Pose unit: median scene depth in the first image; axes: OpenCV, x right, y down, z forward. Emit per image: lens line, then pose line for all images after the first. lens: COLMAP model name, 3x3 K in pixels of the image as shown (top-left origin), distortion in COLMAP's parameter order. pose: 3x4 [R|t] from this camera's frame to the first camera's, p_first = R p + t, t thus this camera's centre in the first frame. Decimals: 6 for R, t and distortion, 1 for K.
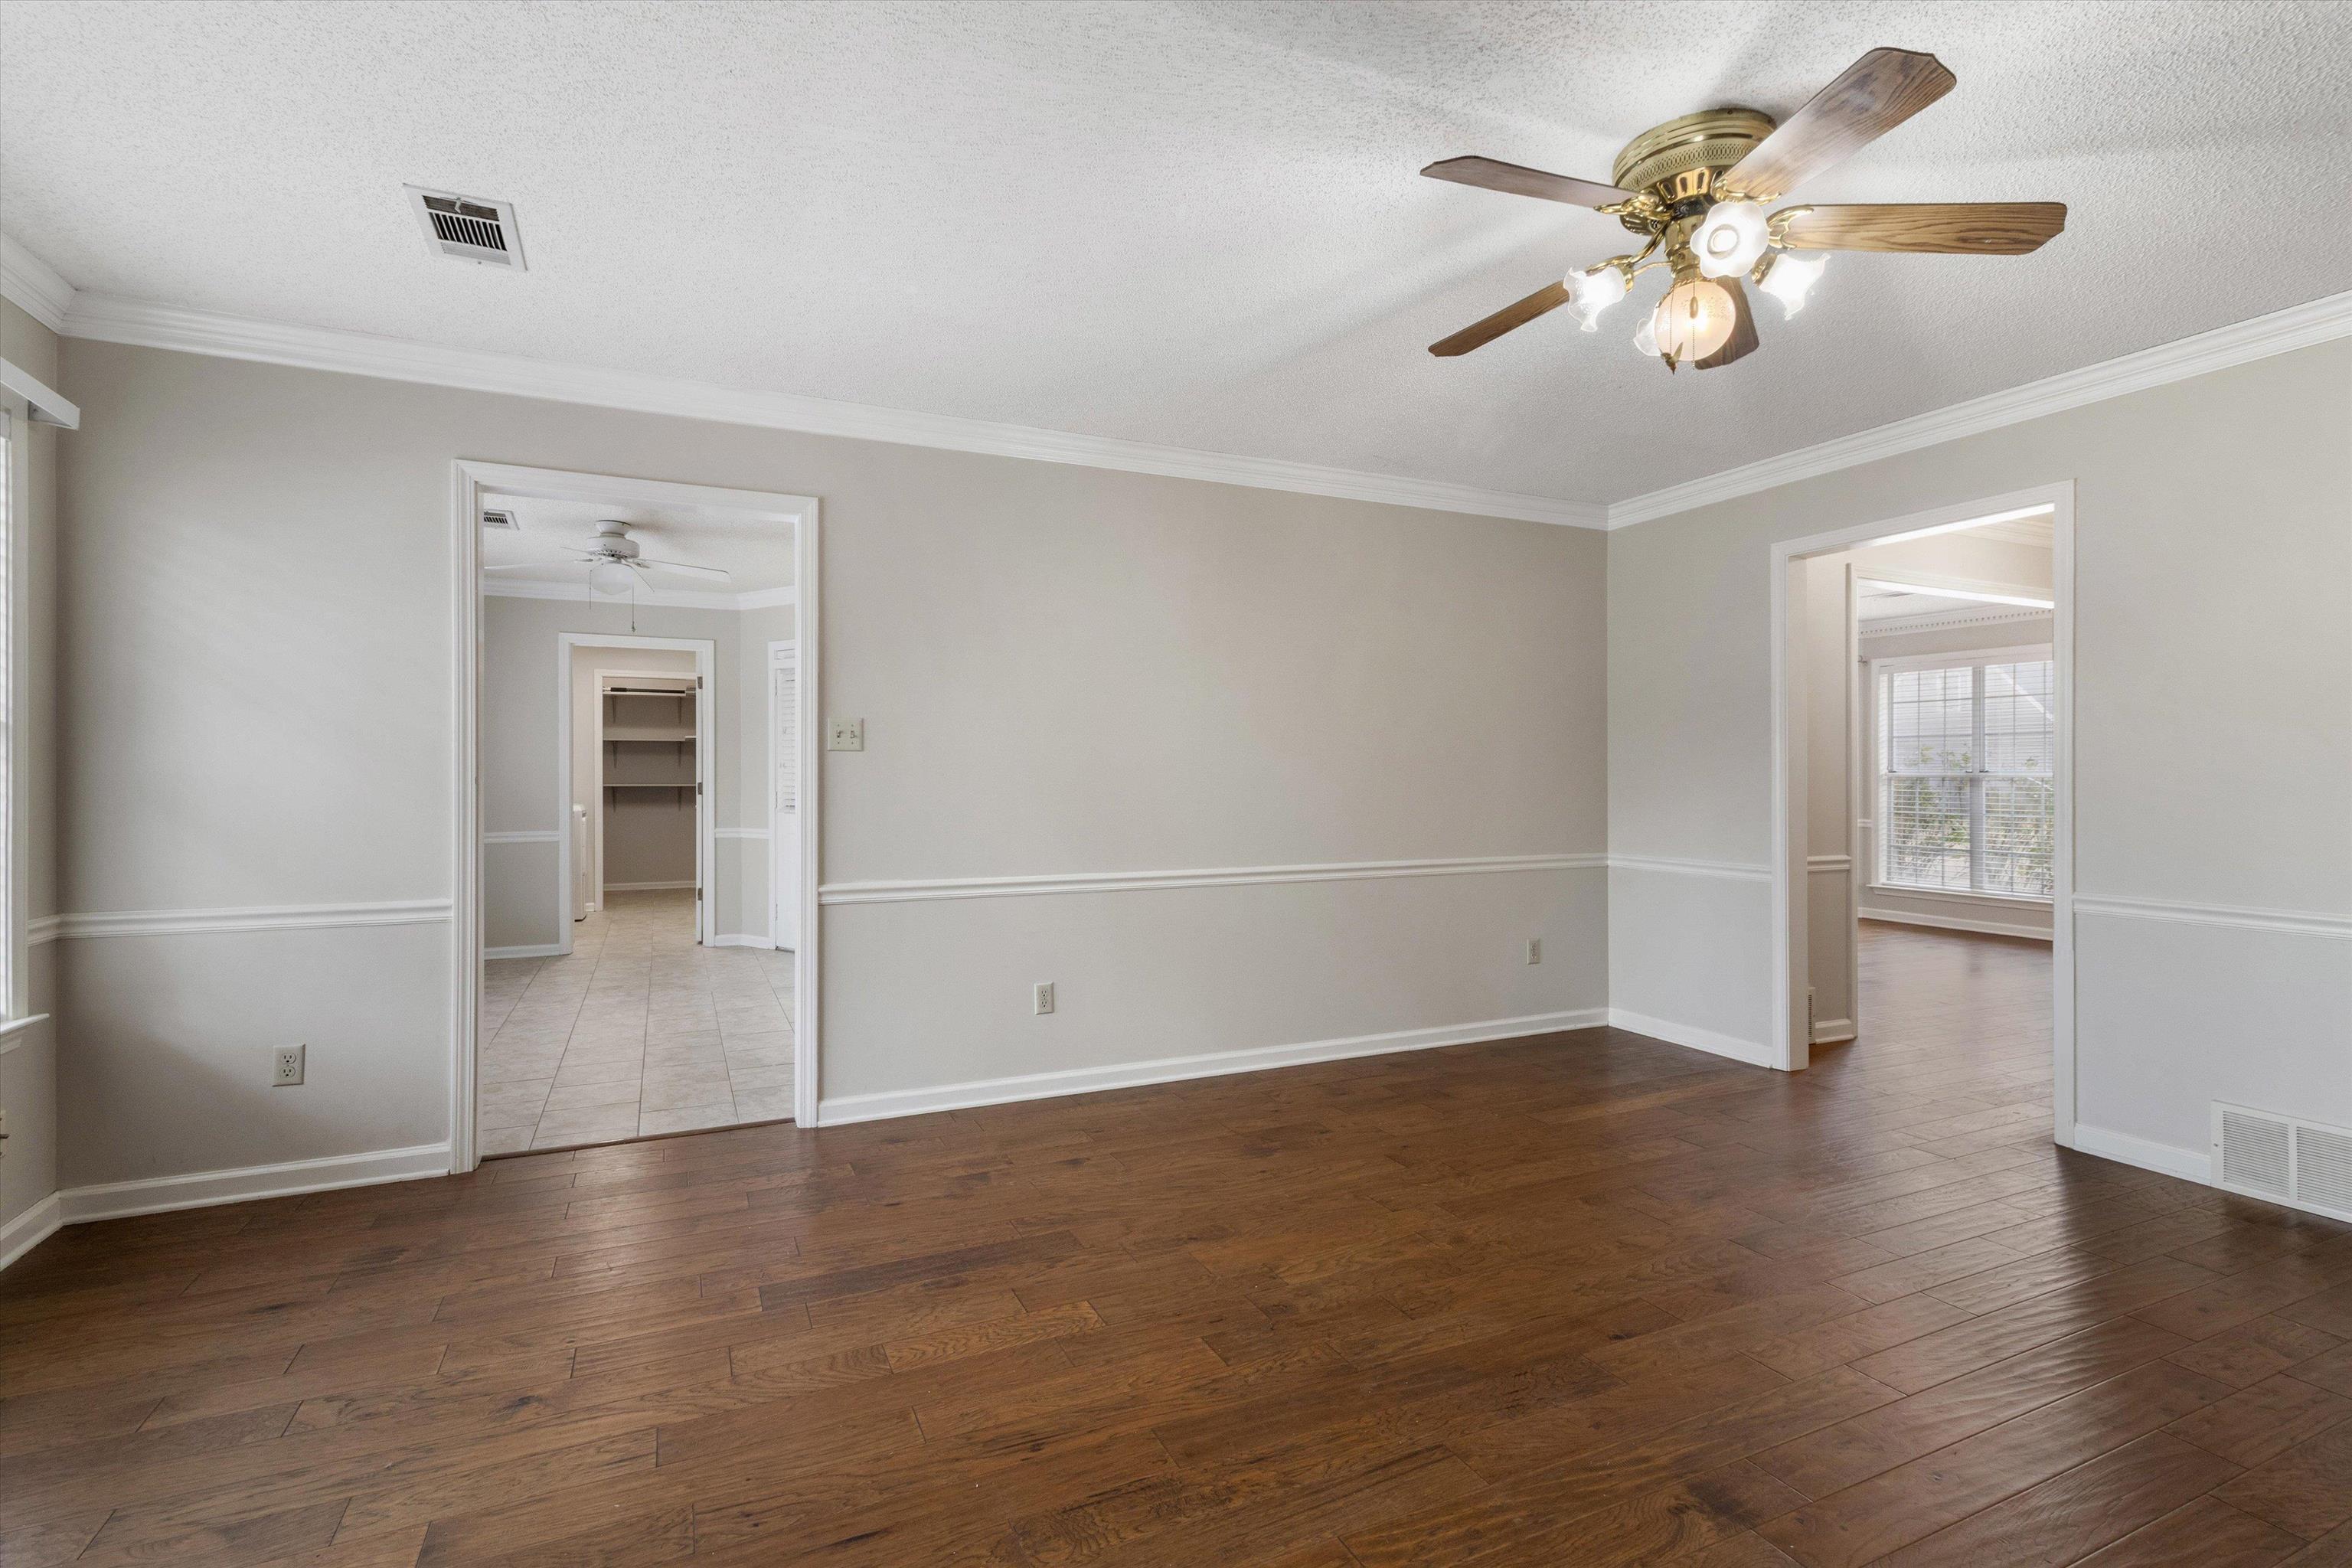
lens RADIAL K [[1086.7, 0, 1165.6], [0, 1086.7, 778.8], [0, 0, 1]] dist [0.009037, 0.000343]
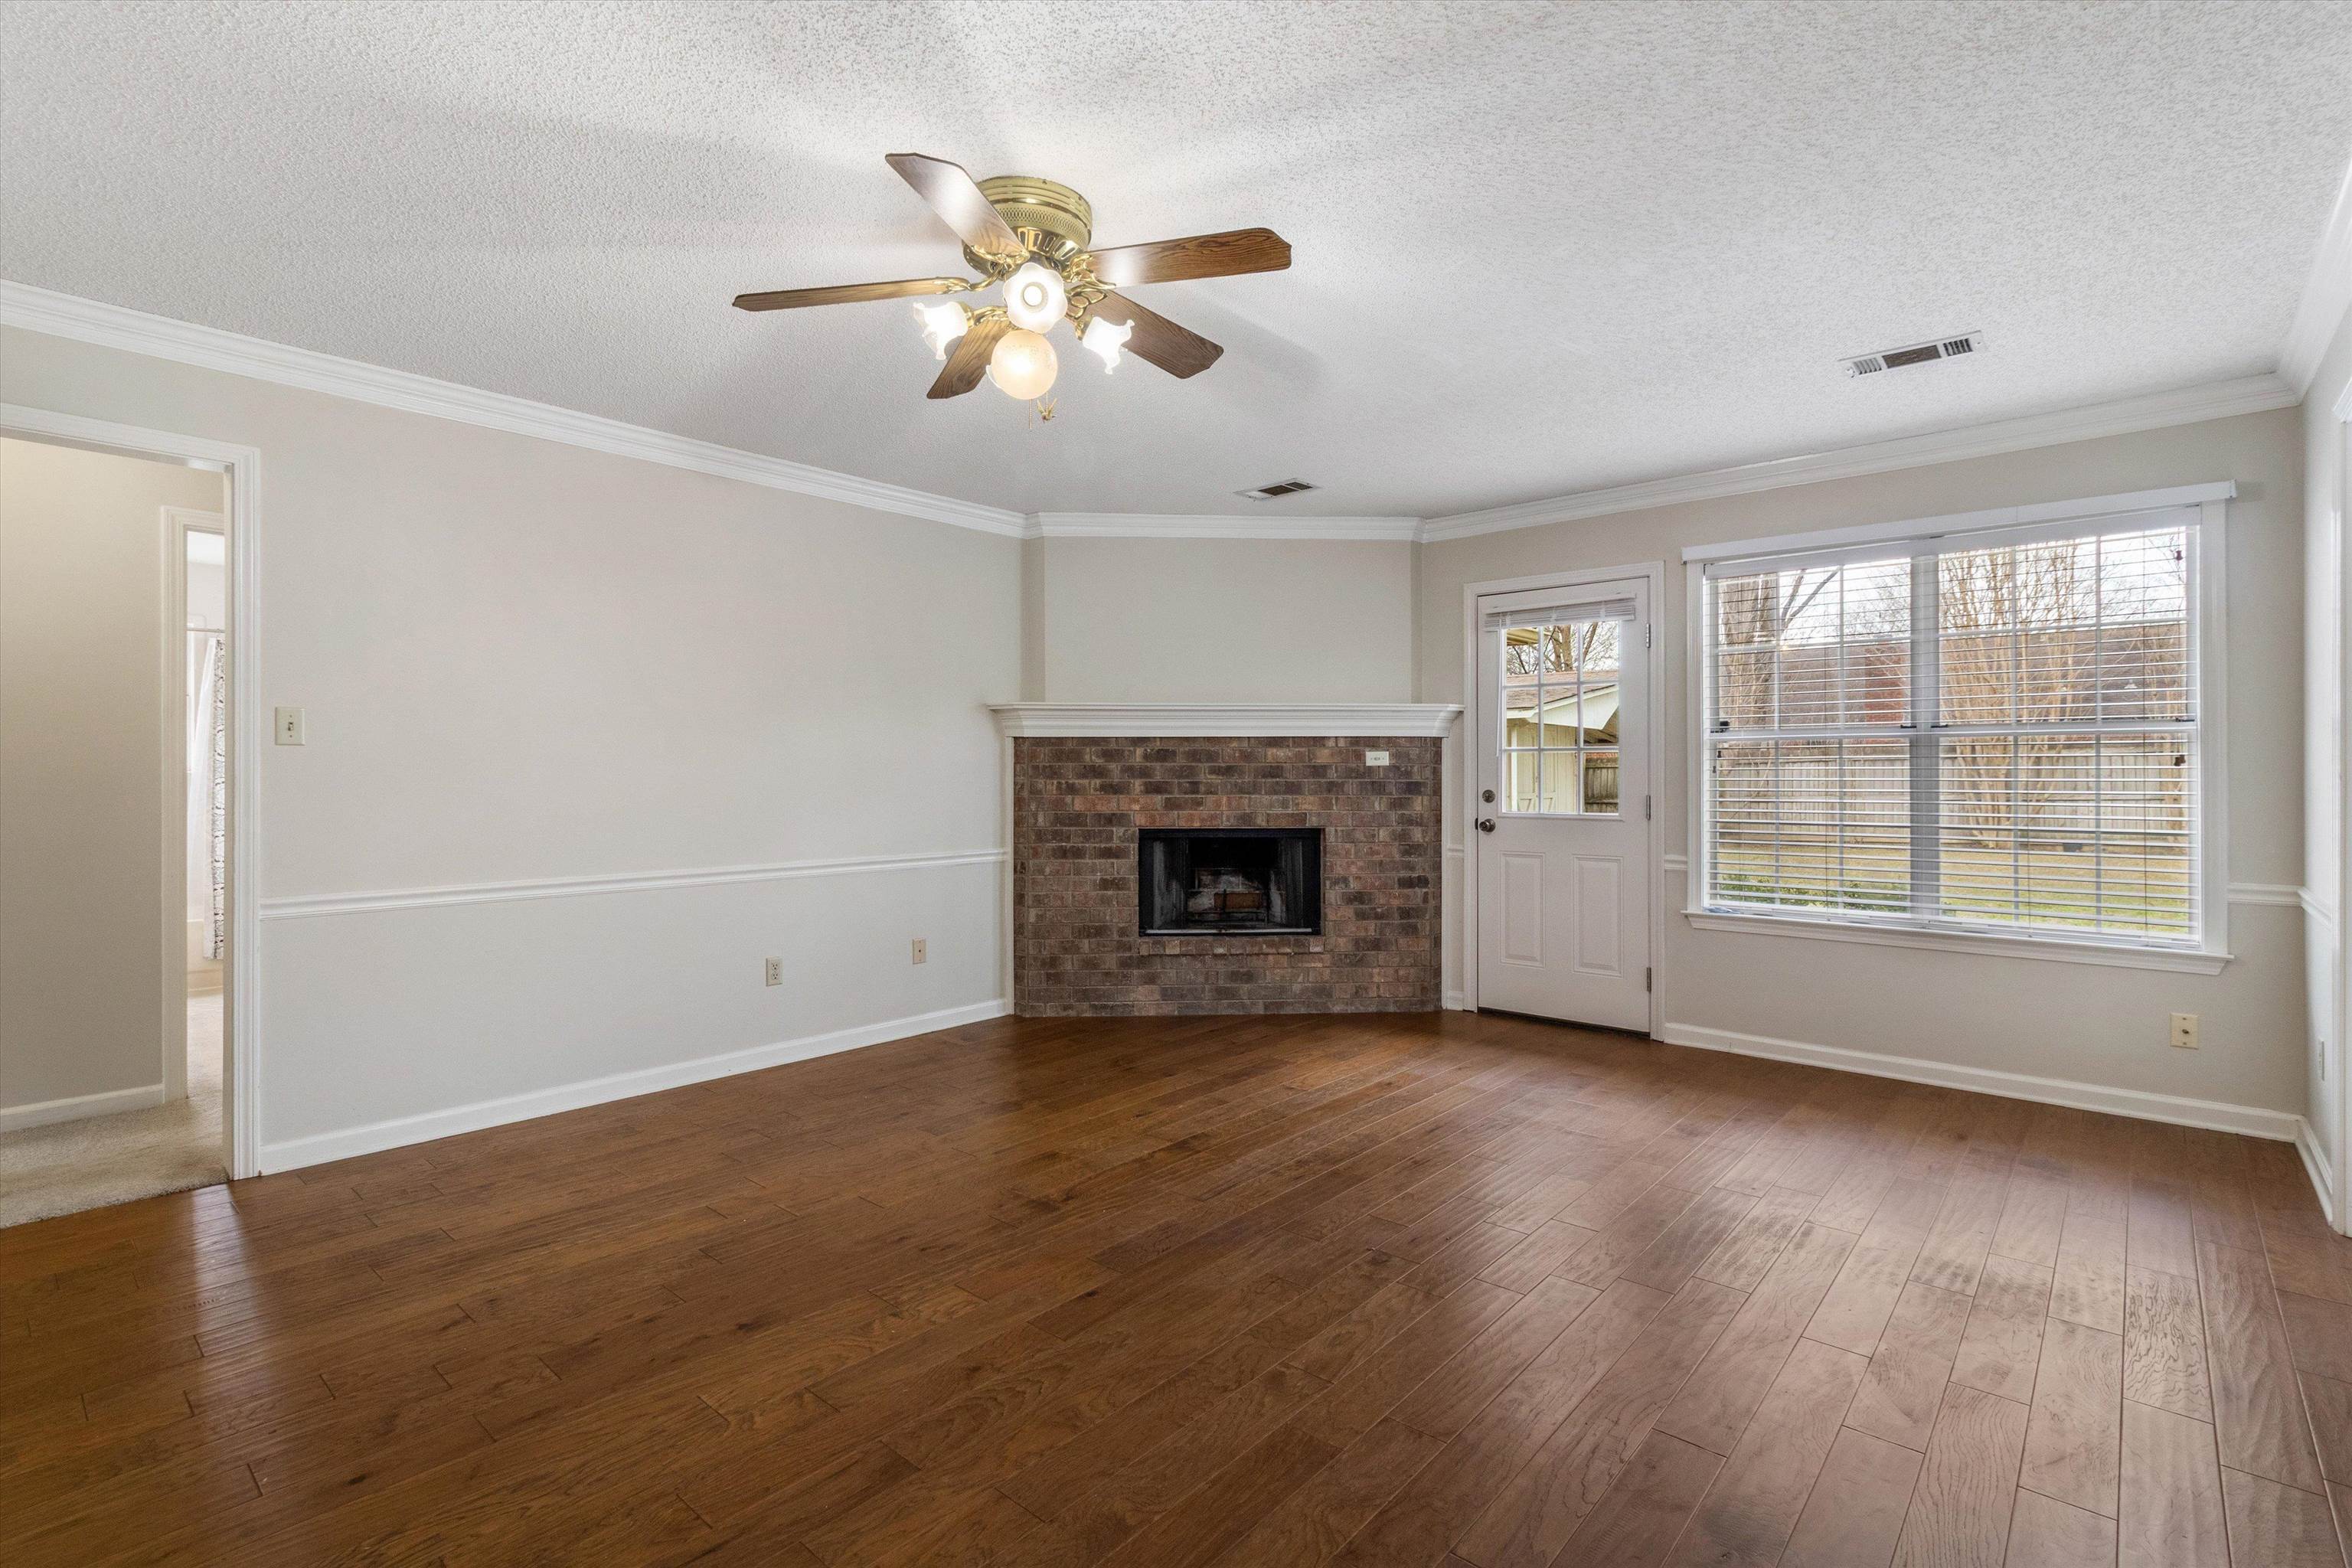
lens RADIAL K [[1086.7, 0, 1158.7], [0, 1086.7, 777.5], [0, 0, 1]] dist [0.009037, 0.000343]
pose [[-0.917980, 0.001248, -0.396624, 0.541548], [-0.000887, 0.999986, 0.005200, -0.001286], [0.396625, 0.005125, -0.917966, 1.398160]]
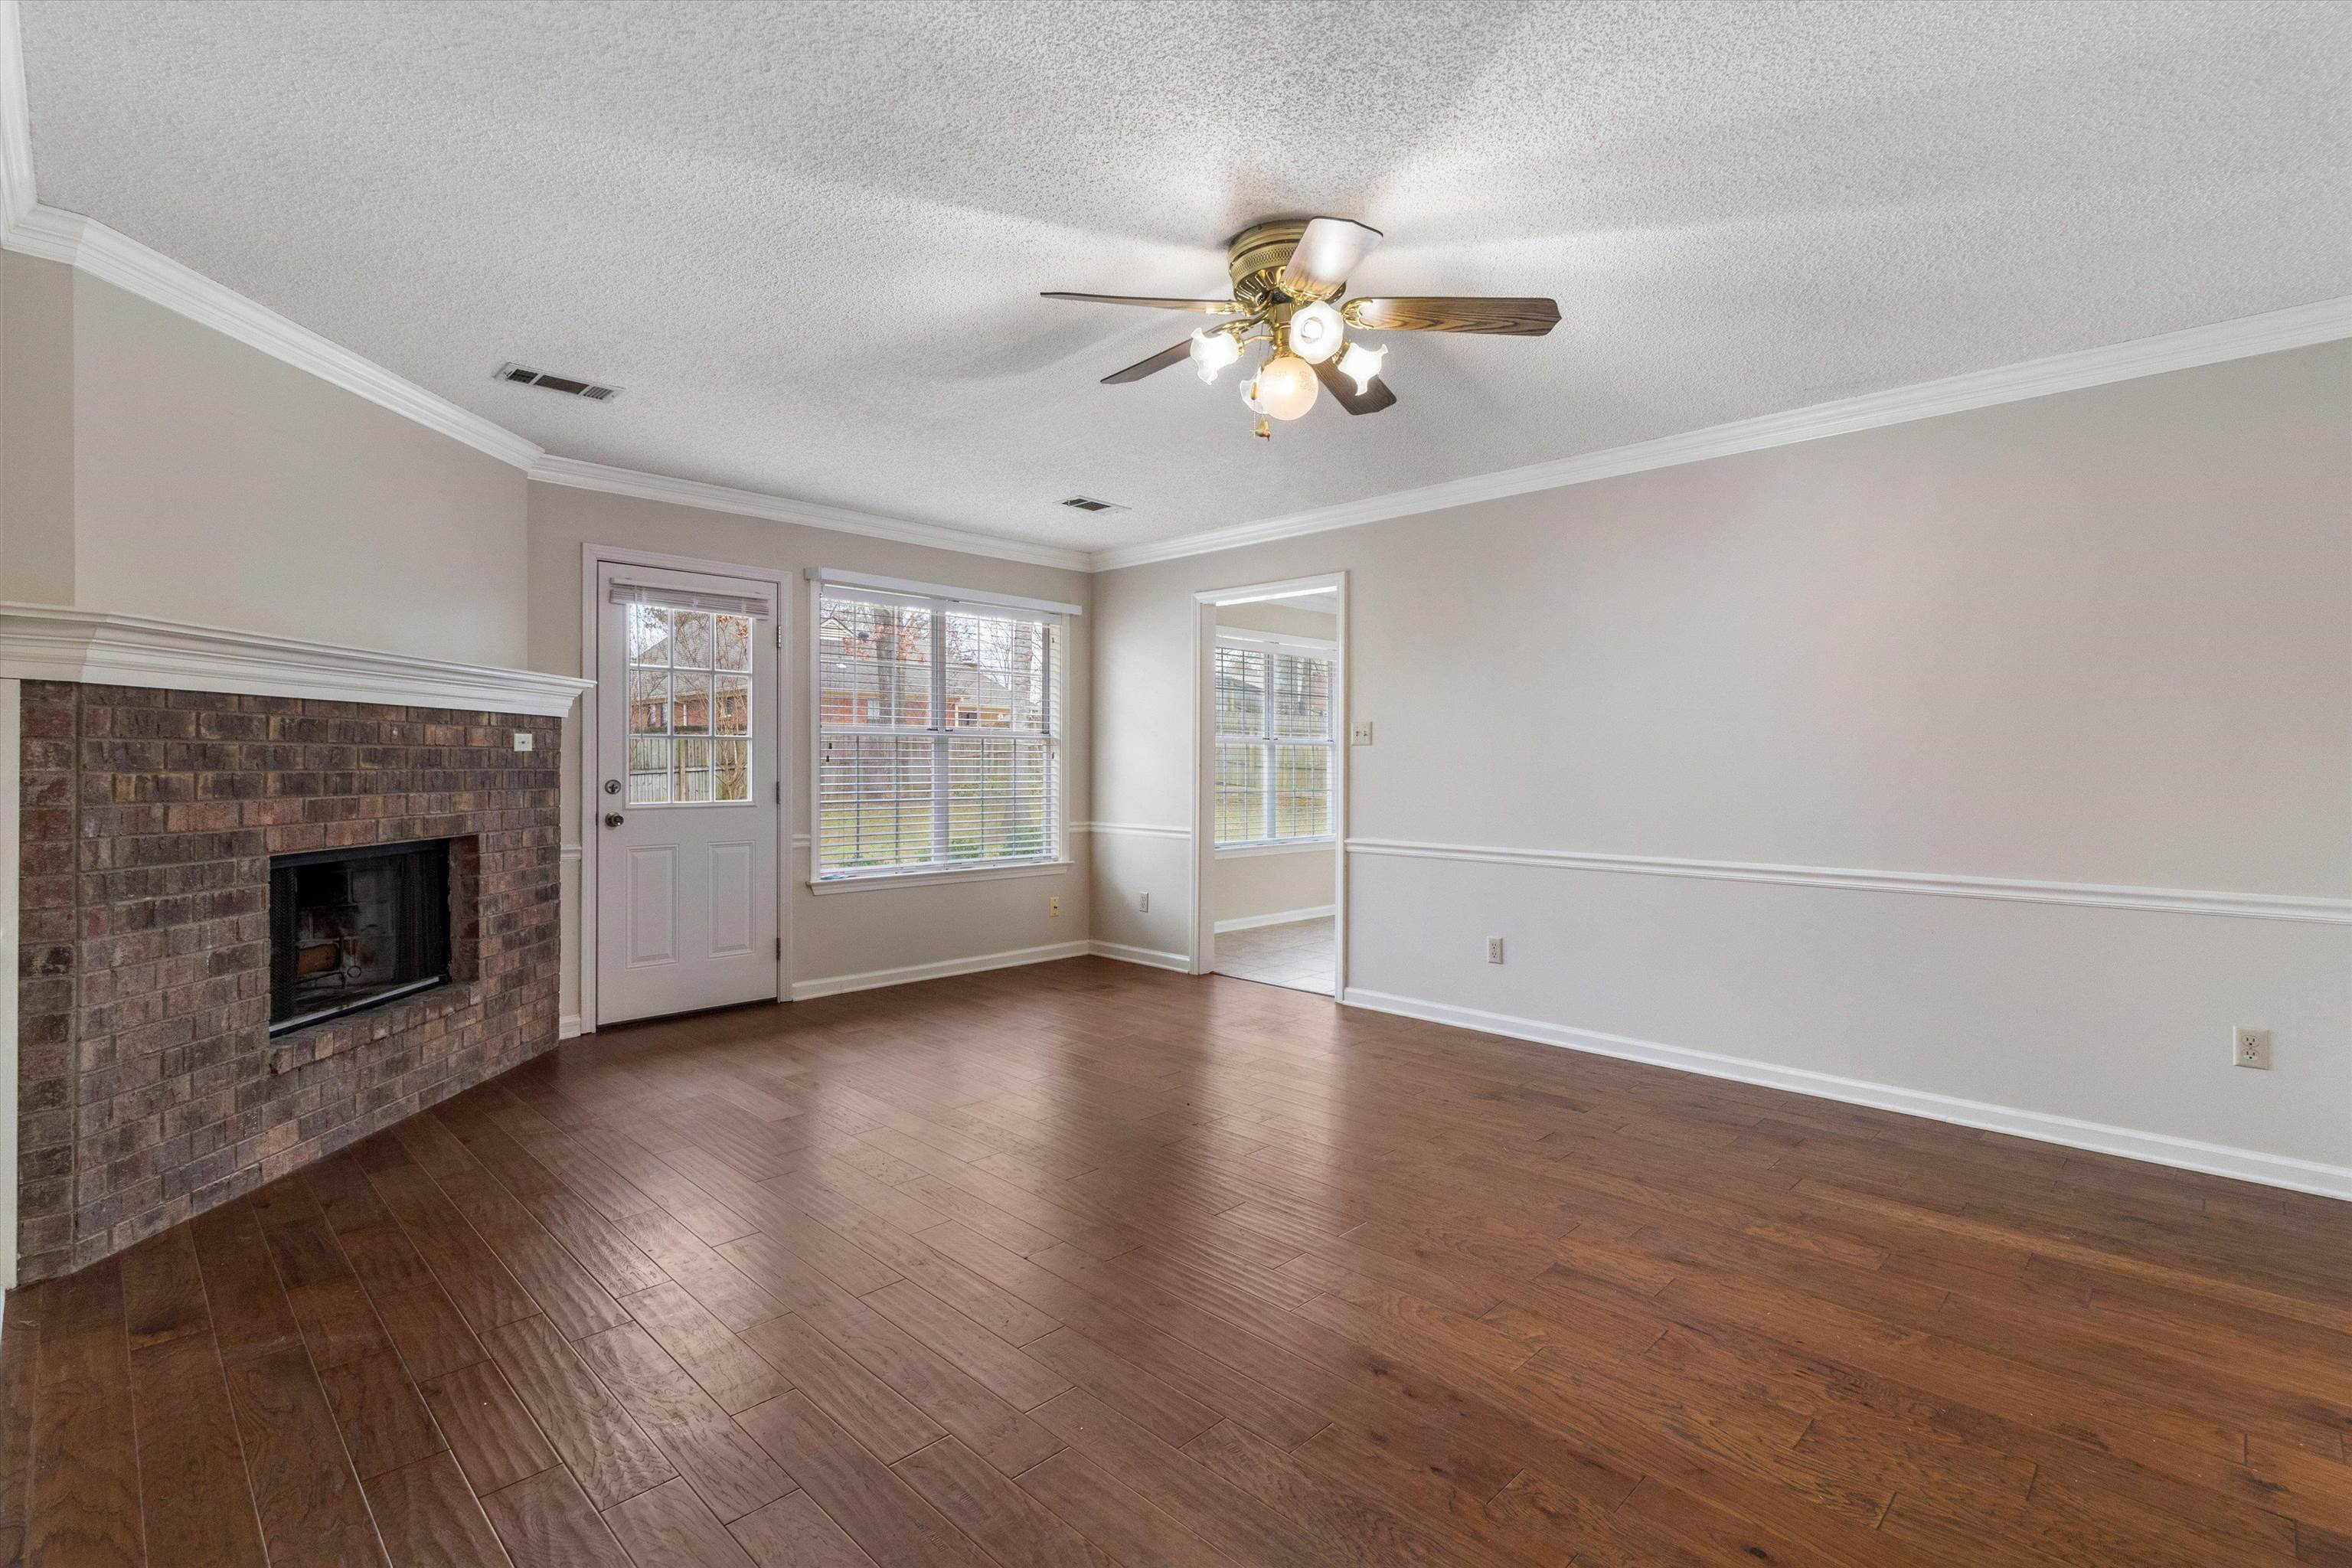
lens RADIAL K [[1086.7, 0, 1168.2], [0, 1086.7, 766.3], [0, 0, 1]] dist [0.009037, 0.000343]
pose [[0.344782, 0.003068, -0.938678, 1.065246], [-0.004510, 0.999989, 0.001612, 0.001309], [0.938672, 0.003678, 0.344792, 0.311019]]
